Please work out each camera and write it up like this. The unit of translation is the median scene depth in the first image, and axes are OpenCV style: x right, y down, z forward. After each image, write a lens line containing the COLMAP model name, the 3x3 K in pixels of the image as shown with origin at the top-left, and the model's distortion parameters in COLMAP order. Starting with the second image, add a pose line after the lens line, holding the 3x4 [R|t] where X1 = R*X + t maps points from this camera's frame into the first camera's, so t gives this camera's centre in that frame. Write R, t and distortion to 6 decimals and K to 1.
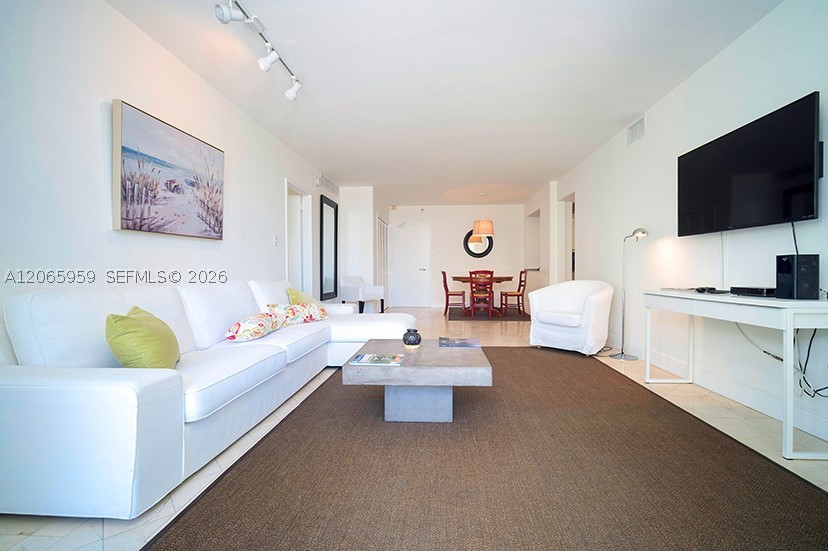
lens RADIAL K [[394.6, 0, 414.0], [0, 394.6, 275.5], [0, 0, 1]] dist [0.000797, 0.000191]
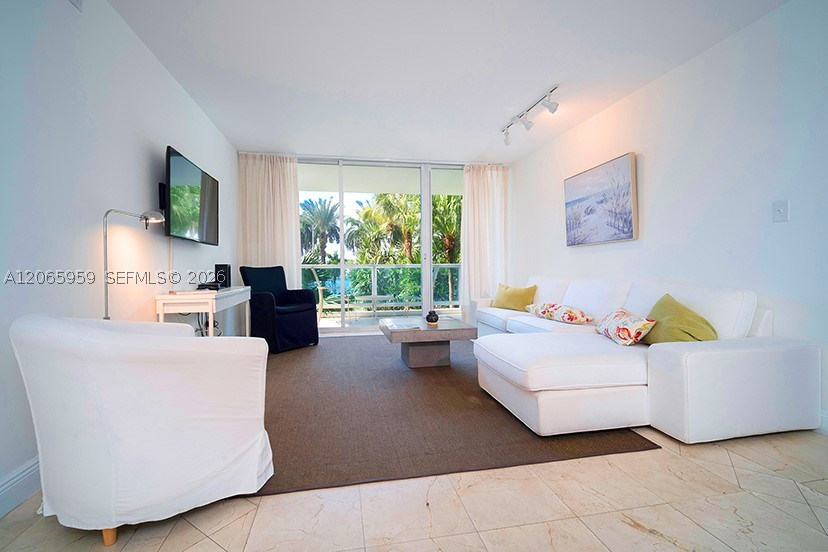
lens RADIAL K [[394.6, 0, 414.0], [0, 394.6, 276.0], [0, 0, 1]] dist [0.000797, 0.000191]
pose [[-0.964333, 0.018865, -0.264018, 0.382107], [0.009490, 0.999280, 0.036740, -0.041807], [0.264521, 0.032924, -0.963818, 2.121067]]
